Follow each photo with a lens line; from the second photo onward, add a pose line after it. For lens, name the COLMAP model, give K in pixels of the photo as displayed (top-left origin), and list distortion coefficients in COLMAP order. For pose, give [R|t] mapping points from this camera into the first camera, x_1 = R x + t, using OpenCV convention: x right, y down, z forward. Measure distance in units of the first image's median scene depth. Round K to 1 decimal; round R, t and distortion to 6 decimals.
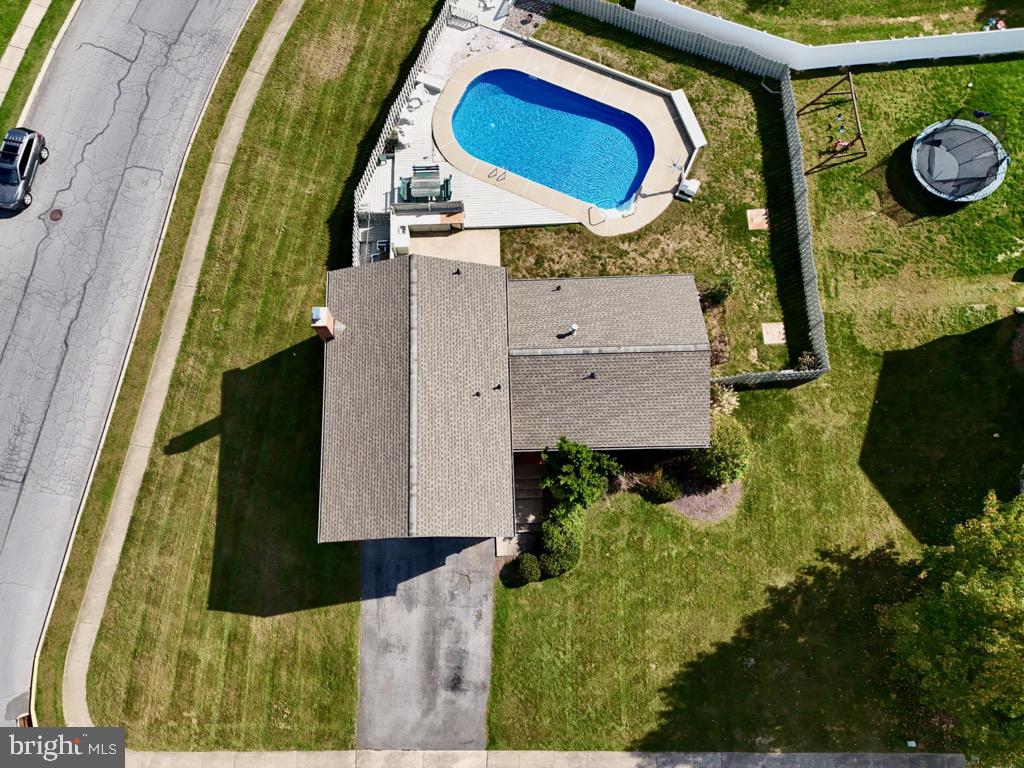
lens RADIAL K [[764.4, 0, 512.0], [0, 764.4, 384.0], [0, 0, 1]] dist [0.056609, -0.037287]
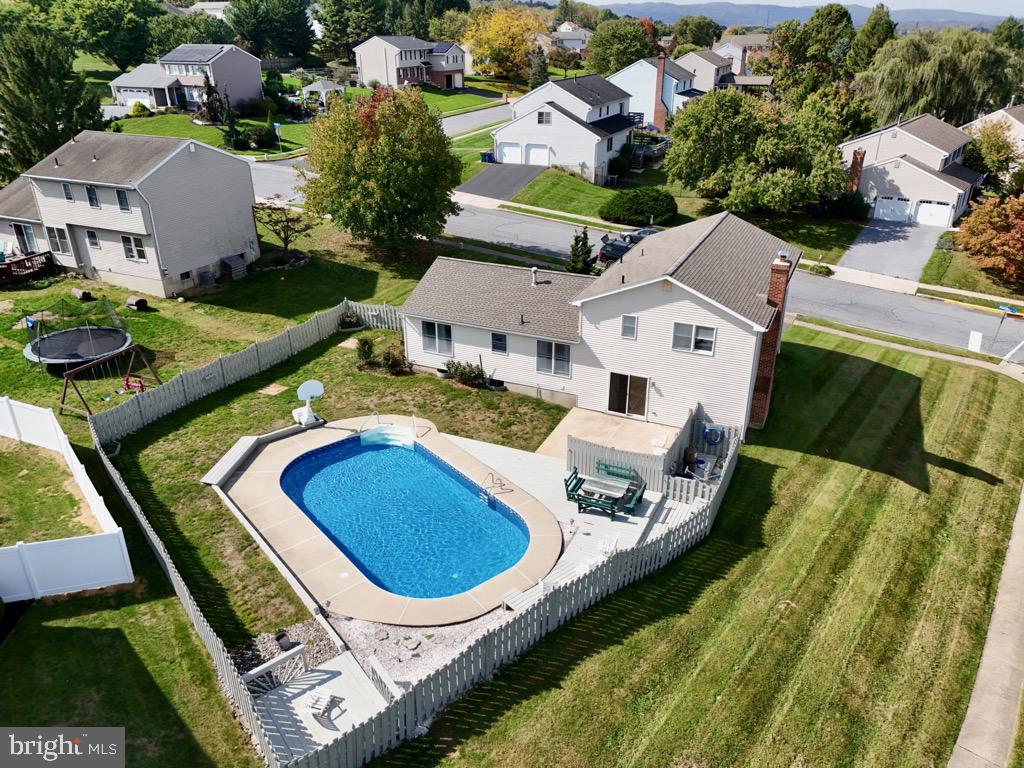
lens RADIAL K [[764.4, 0, 512.0], [0, 764.4, 384.0], [0, 0, 1]] dist [0.056609, -0.037287]
pose [[-0.891716, -0.178719, 0.415814, -0.311459], [0.440750, -0.134088, 0.887559, -0.904618], [-0.102868, 0.974721, 0.198338, 0.795975]]
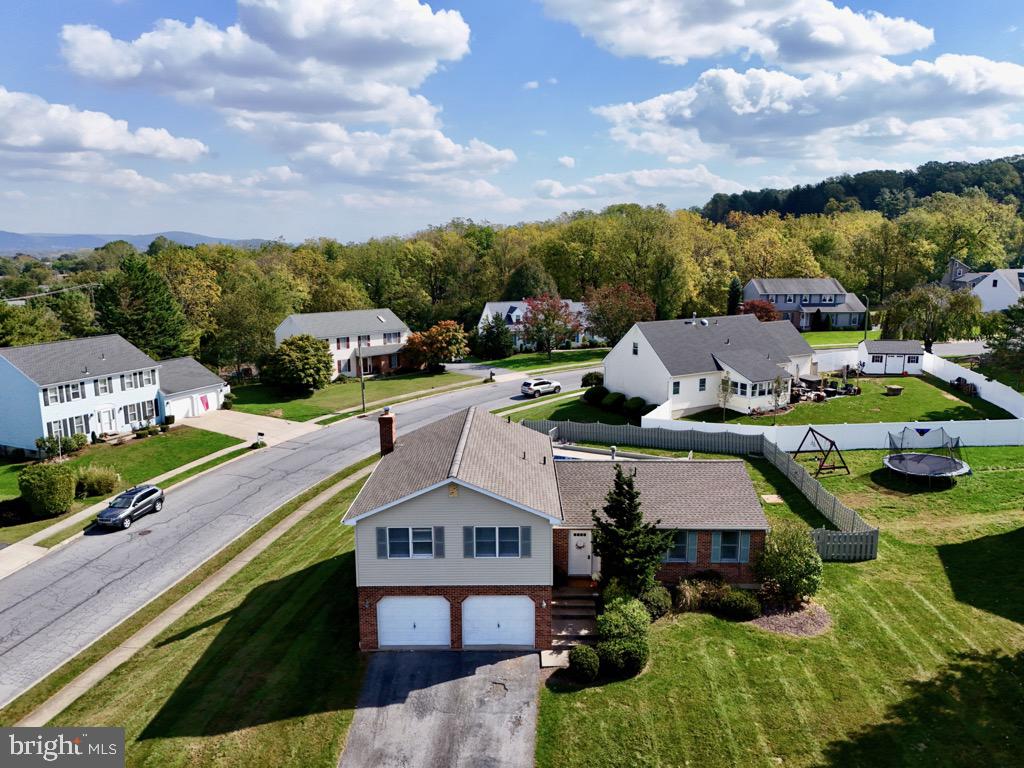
lens RADIAL K [[747.1, 0, 523.7], [0, 747.1, 384.4], [0, 0, 1]] dist [0.057695, -0.053461]
pose [[0.999688, 0.008743, -0.023410, -0.021231], [-0.024898, 0.428309, -0.903289, 0.728988], [0.002129, 0.903590, 0.428393, 0.380707]]
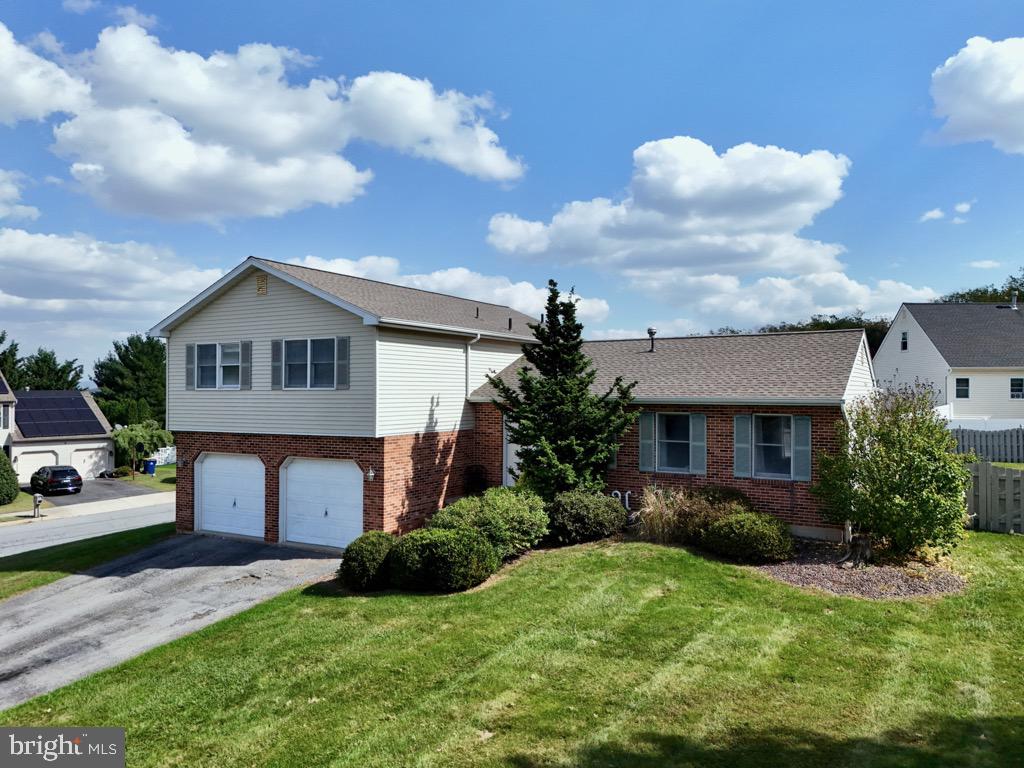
lens RADIAL K [[742.5, 0, 483.8], [0, 742.5, 384.7], [0, 0, 1]] dist [0.088661, -0.072705]
pose [[0.827439, -0.005956, -0.561524, 0.275549], [-0.545442, 0.229301, -0.806173, 0.469563], [0.133559, 0.973337, 0.186484, 0.753806]]
